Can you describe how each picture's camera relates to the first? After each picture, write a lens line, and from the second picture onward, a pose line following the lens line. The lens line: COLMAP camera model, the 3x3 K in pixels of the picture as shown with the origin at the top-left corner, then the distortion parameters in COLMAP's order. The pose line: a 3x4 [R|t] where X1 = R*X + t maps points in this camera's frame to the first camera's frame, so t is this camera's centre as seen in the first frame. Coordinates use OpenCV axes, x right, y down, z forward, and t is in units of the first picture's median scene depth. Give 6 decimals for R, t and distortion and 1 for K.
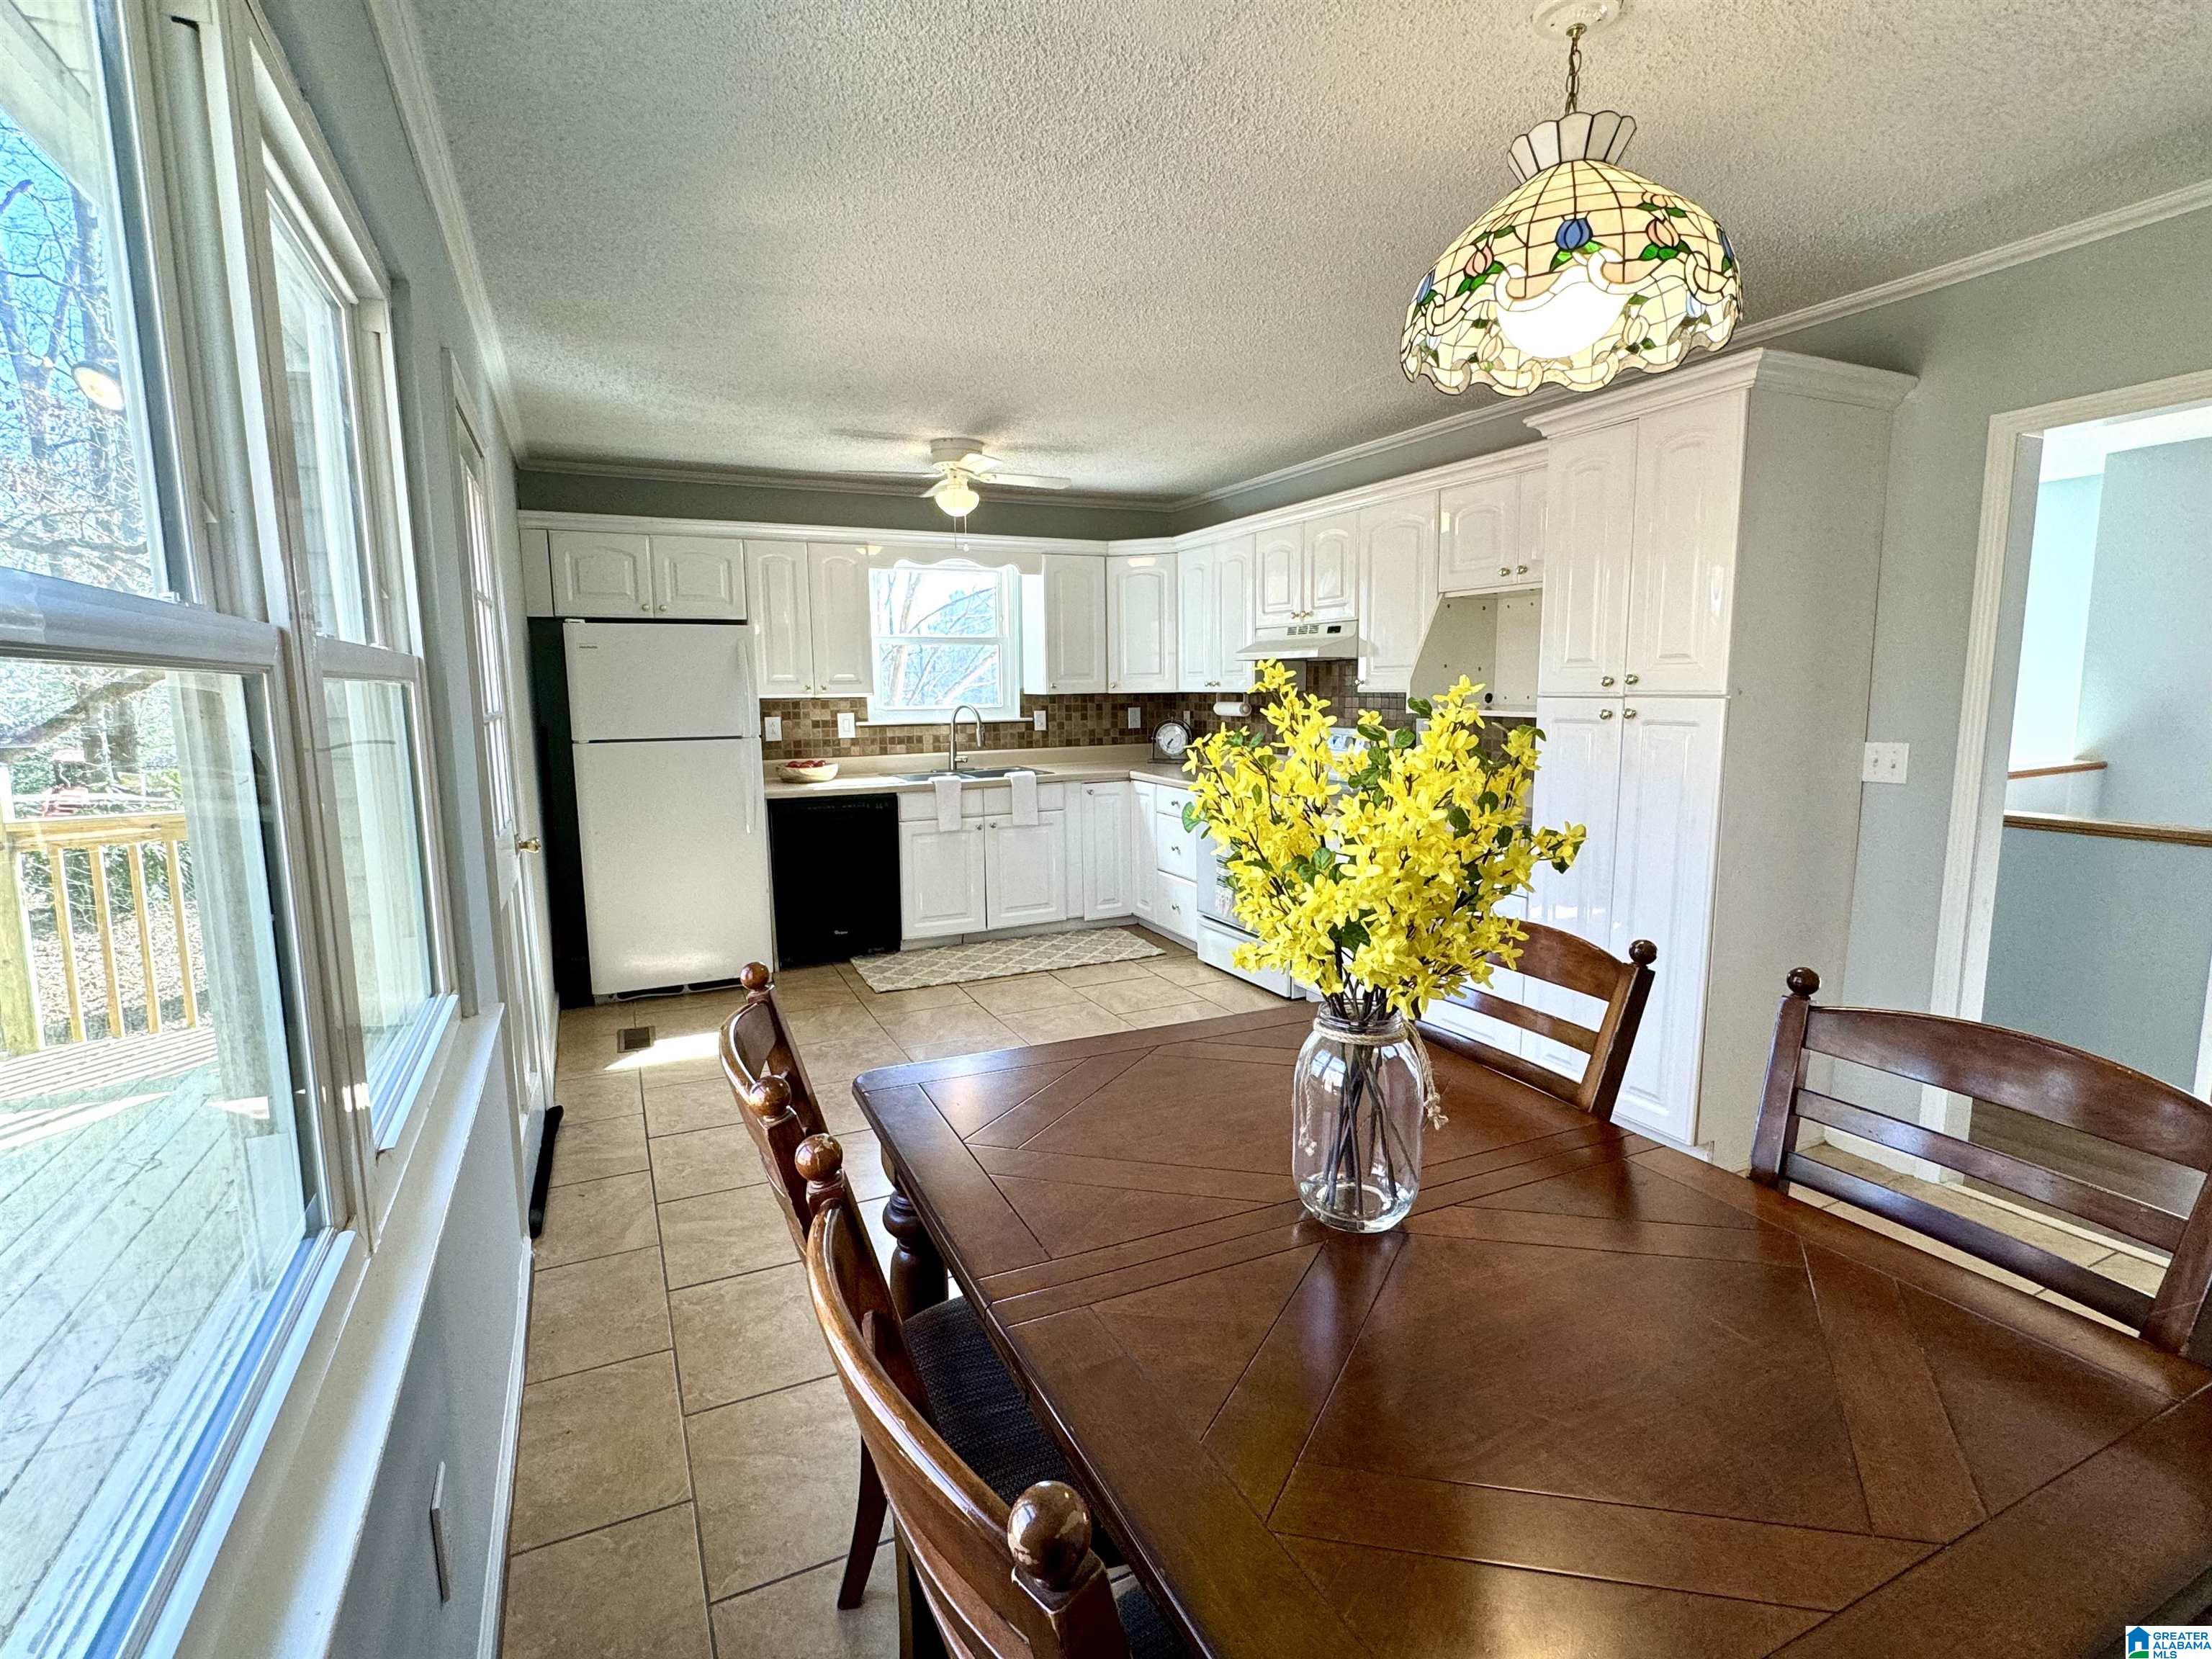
lens RADIAL K [[1043.6, 0, 1093.0], [0, 1043.6, 828.5], [0, 0, 1]] dist [0.000871, -0.000061]
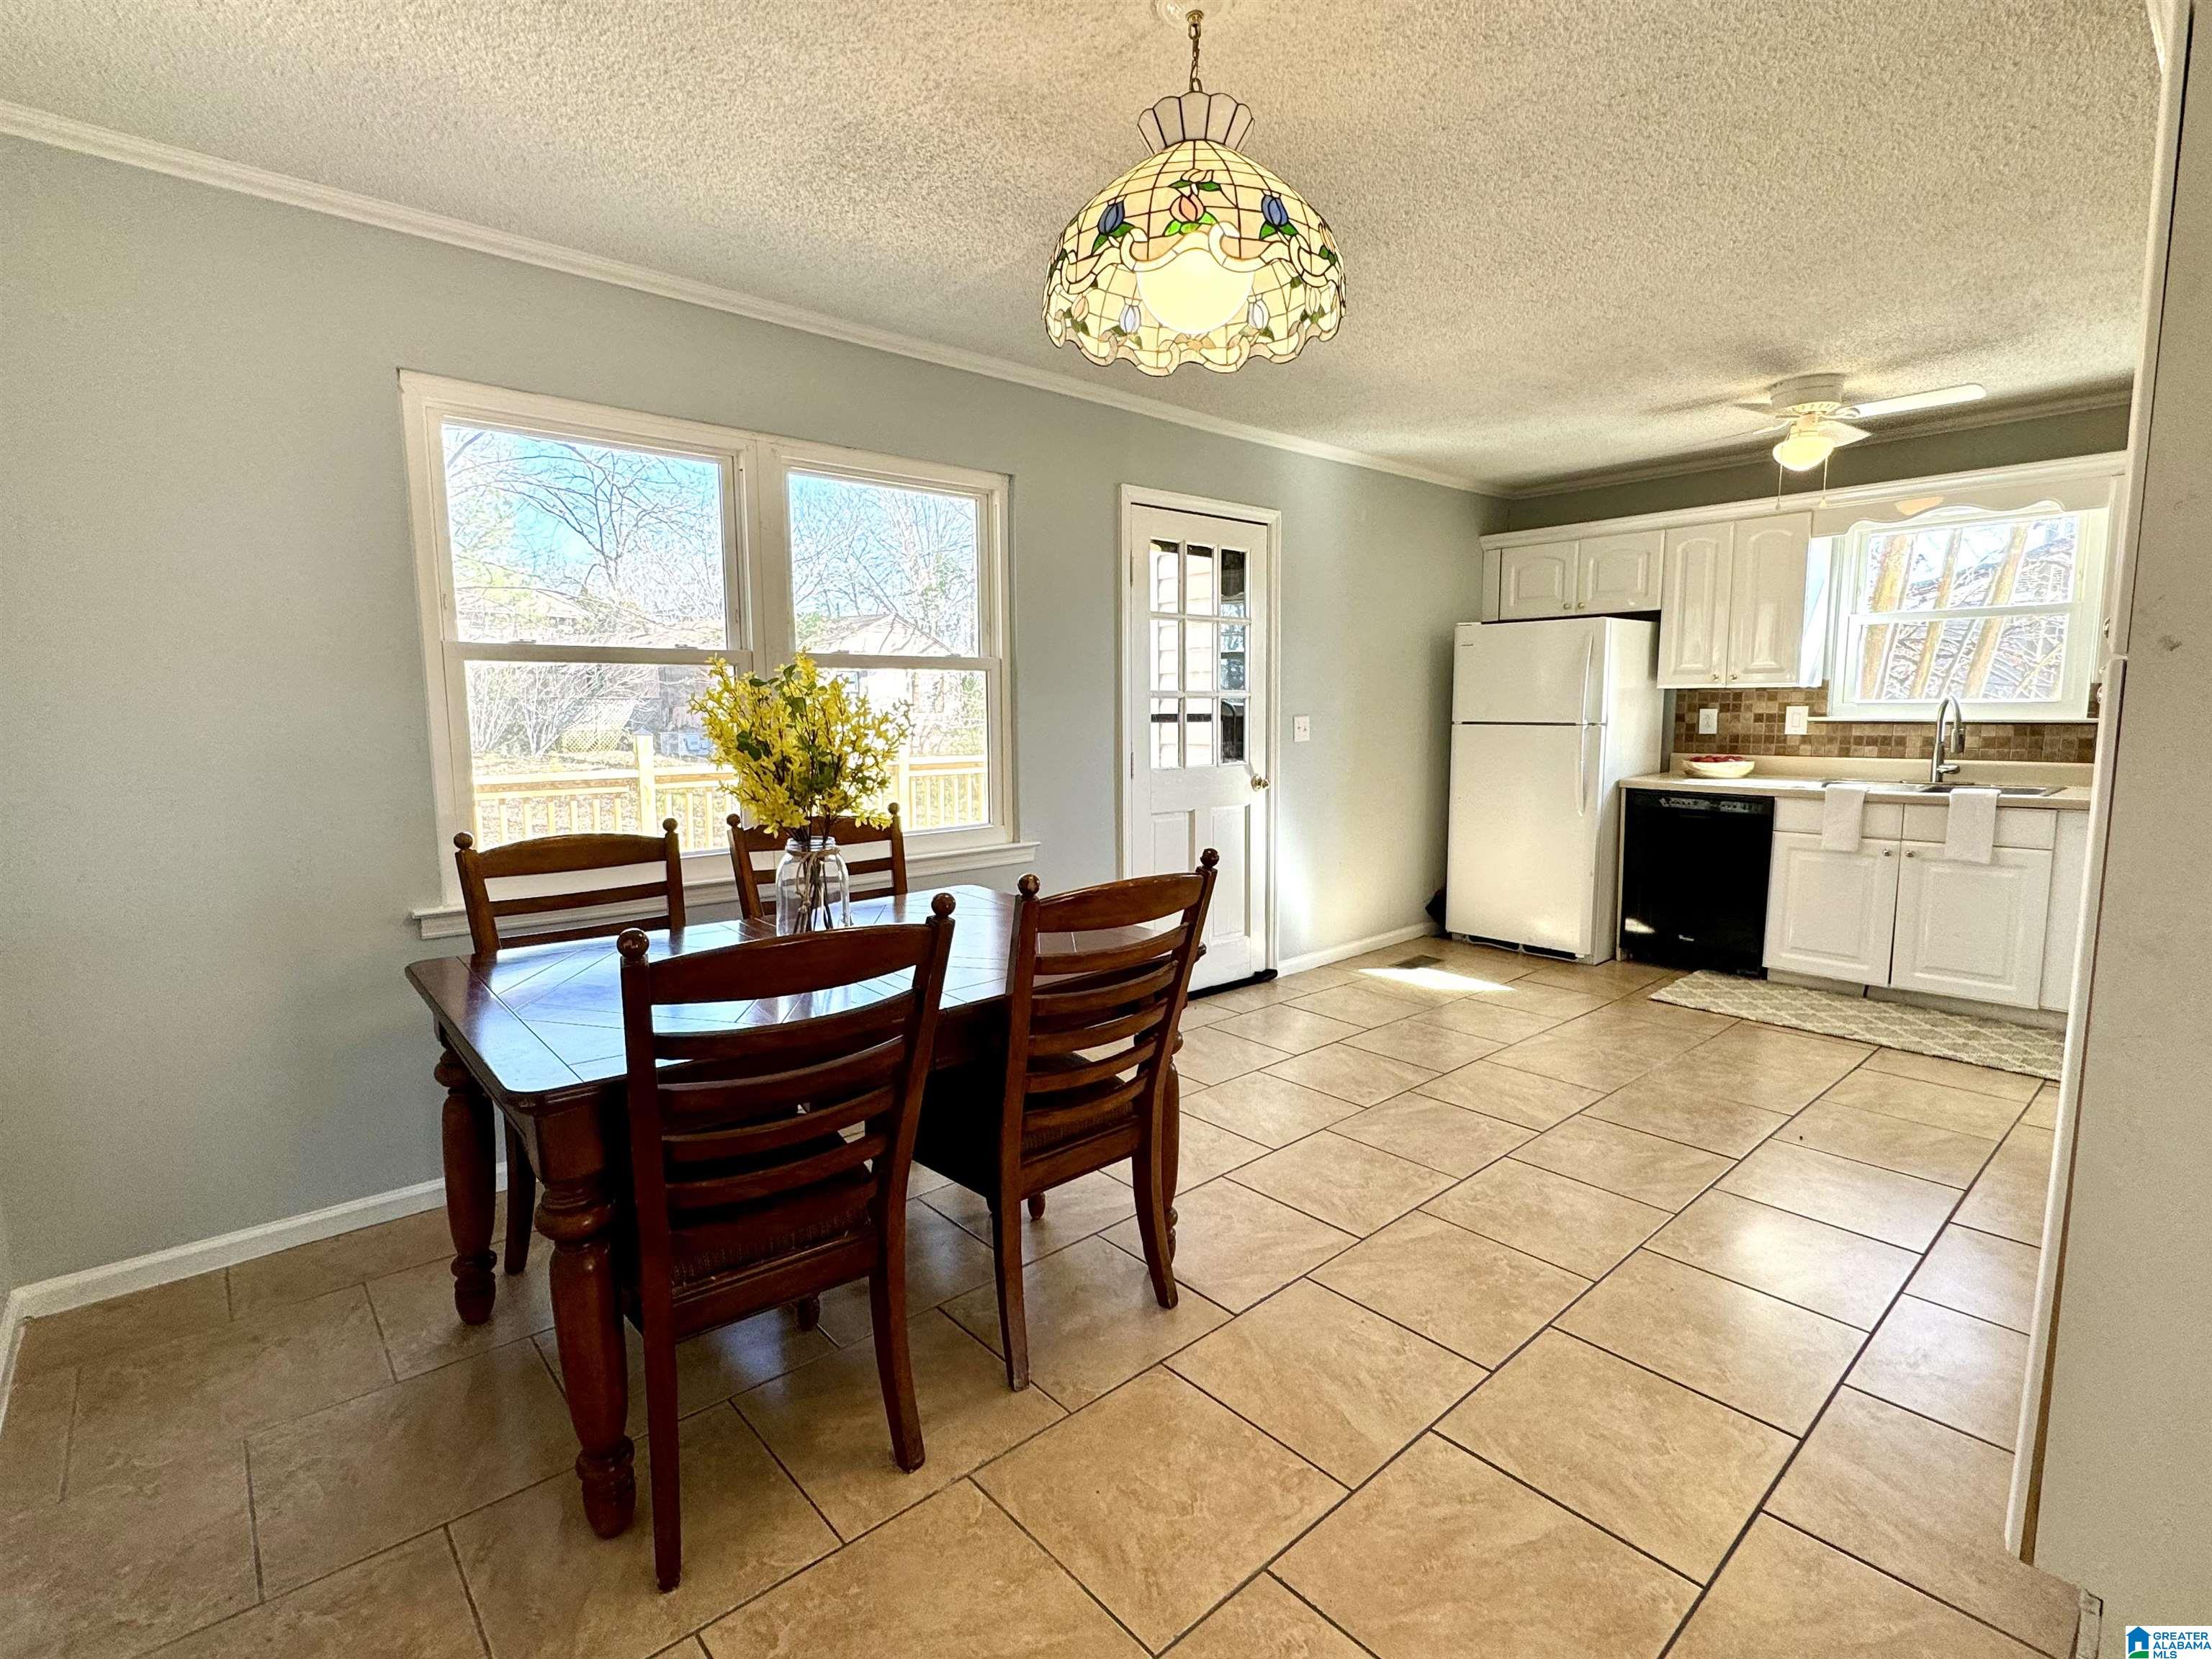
lens RADIAL K [[1043.6, 0, 1095.3], [0, 1043.6, 827.1], [0, 0, 1]] dist [0.000871, -0.000061]
pose [[0.276683, 0.126665, -0.952577, 0.477524], [-0.124658, 0.987630, 0.095118, -0.021307], [0.952841, 0.092429, 0.289050, 0.206096]]
